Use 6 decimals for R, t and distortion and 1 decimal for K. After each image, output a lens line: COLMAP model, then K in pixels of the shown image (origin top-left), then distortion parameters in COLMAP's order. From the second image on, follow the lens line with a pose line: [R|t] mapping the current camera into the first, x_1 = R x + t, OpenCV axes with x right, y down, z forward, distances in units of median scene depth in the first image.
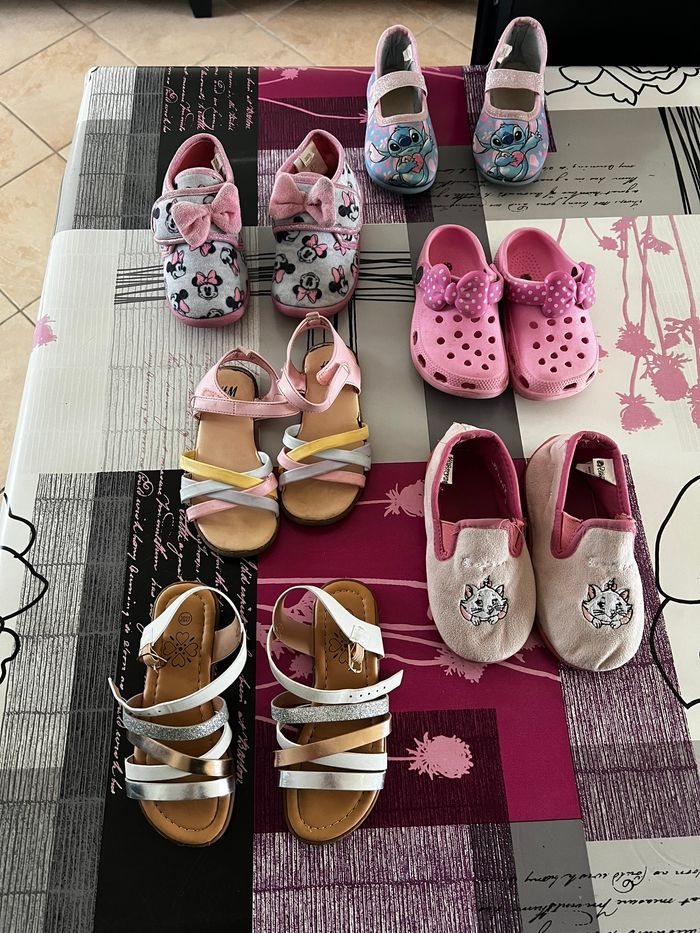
lens RADIAL K [[695.5, 0, 347.9], [0, 695.5, 478.7], [0, 0, 1]] dist [0.045123, -0.047779]
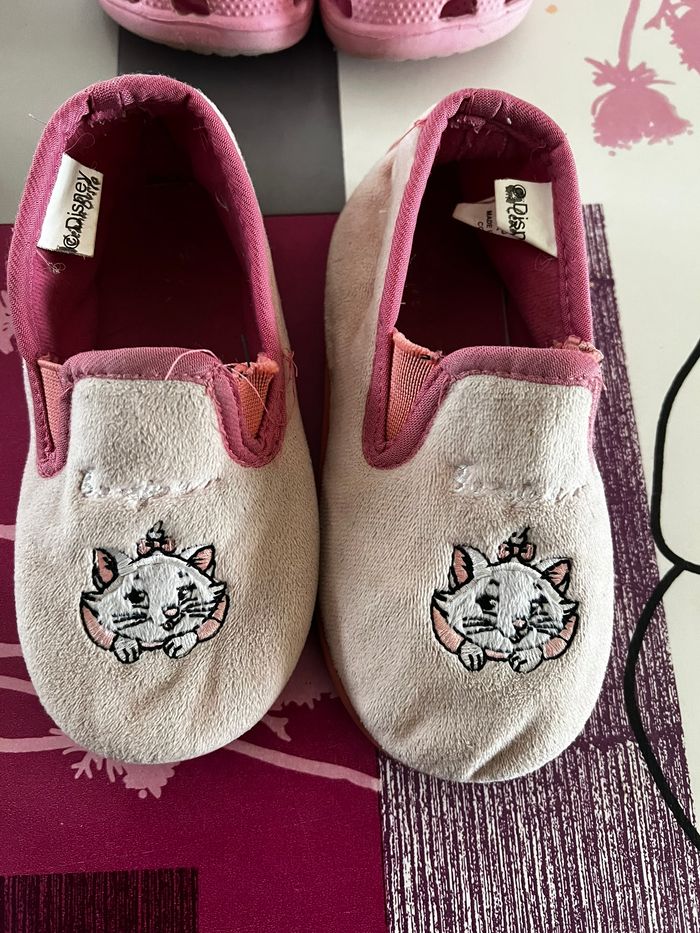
lens RADIAL K [[695.3, 0, 347.8], [0, 695.3, 473.0], [0, 0, 1]] dist [0.018561, -0.042759]
pose [[0.999978, -0.004760, -0.004536, 0.277438], [0.005426, 0.987051, 0.160313, 0.058957], [0.003714, -0.160334, 0.987056, 0.632788]]
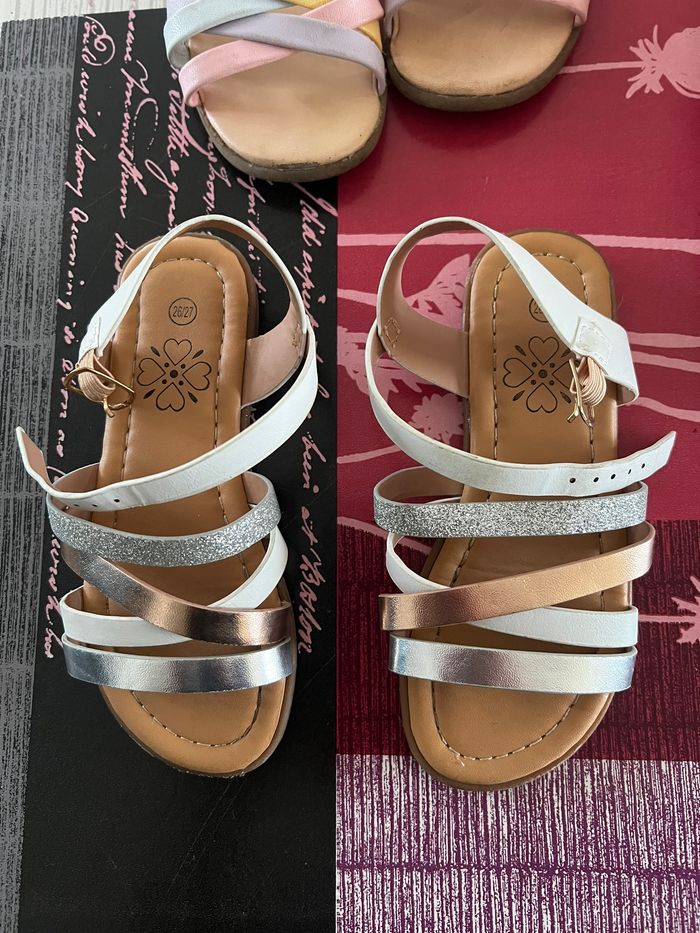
lens RADIAL K [[695.3, 0, 347.8], [0, 695.3, 473.0], [0, 0, 1]] dist [0.018561, -0.042759]
pose [[0.995281, 0.027448, -0.093076, -0.076710], [-0.002316, 0.965609, 0.259989, 0.175881], [0.097011, -0.258546, 0.961115, 0.521832]]
